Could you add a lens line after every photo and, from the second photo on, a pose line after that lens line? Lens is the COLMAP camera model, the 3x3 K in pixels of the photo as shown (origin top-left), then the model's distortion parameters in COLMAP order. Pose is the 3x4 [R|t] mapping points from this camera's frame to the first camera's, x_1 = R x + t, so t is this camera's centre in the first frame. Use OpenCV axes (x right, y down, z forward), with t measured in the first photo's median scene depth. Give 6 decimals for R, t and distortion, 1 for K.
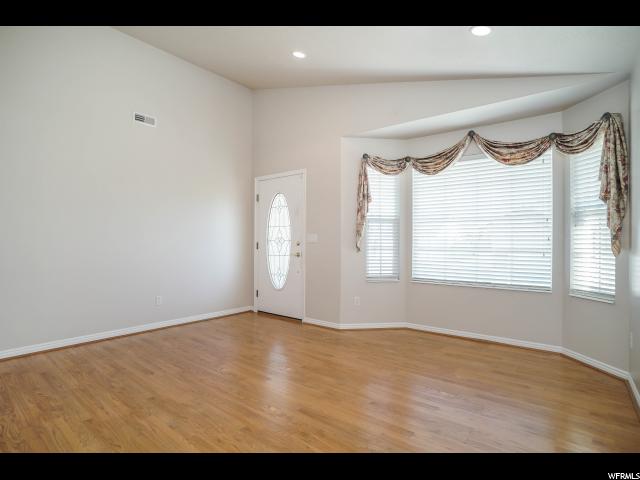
lens RADIAL K [[335.2, 0, 317.8], [0, 335.2, 238.9], [0, 0, 1]] dist [-0.070934, 0.037004]
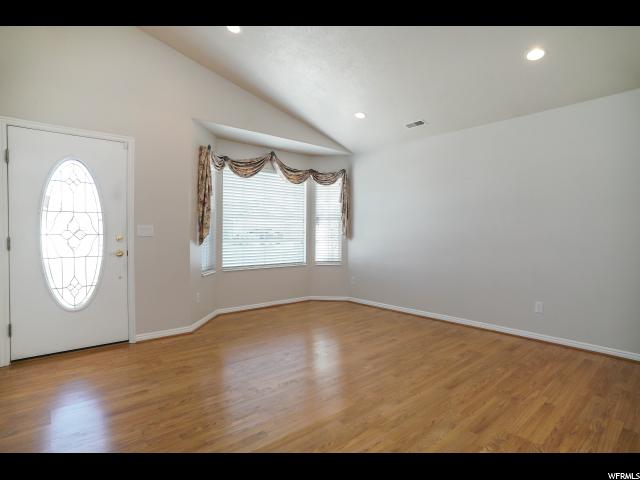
lens RADIAL K [[335.2, 0, 317.8], [0, 335.2, 238.9], [0, 0, 1]] dist [-0.070934, 0.037004]
pose [[0.188364, -0.024790, 0.981786, -0.986044], [-0.014084, 0.999510, 0.027940, -0.015517], [-0.981998, -0.019091, 0.187923, 0.653789]]
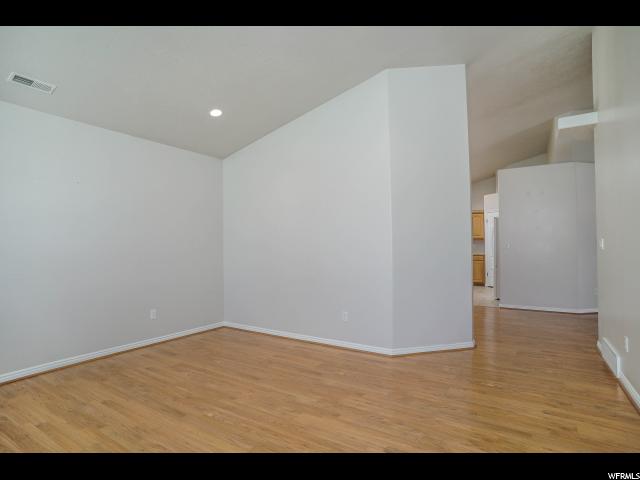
lens RADIAL K [[345.2, 0, 320.0], [0, 345.2, 240.0], [0, 0, 1]] dist [-0.058877, 0.001312]
pose [[-0.993257, -0.003516, -0.115876, -0.243677], [-0.000467, 0.999653, -0.026333, -0.007002], [0.115928, -0.026101, -0.992915, 1.451933]]
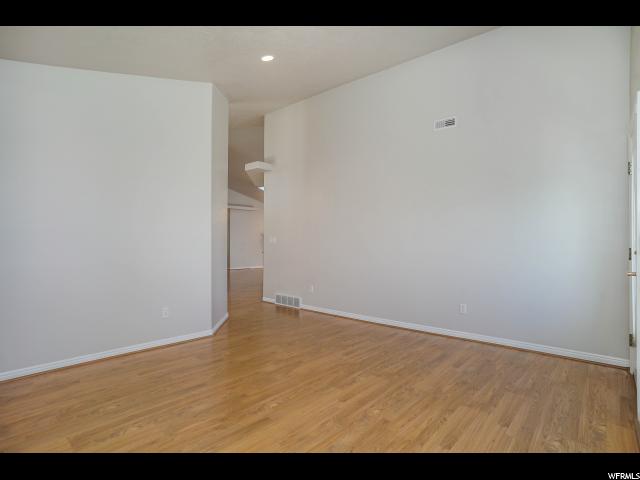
lens RADIAL K [[335.2, 0, 317.8], [0, 335.2, 238.9], [0, 0, 1]] dist [-0.070934, 0.037004]
pose [[-0.038924, -0.017897, -0.999082, 0.635646], [0.003887, 0.999829, -0.018062, 0.000887], [0.999235, -0.004586, -0.038848, 0.811692]]
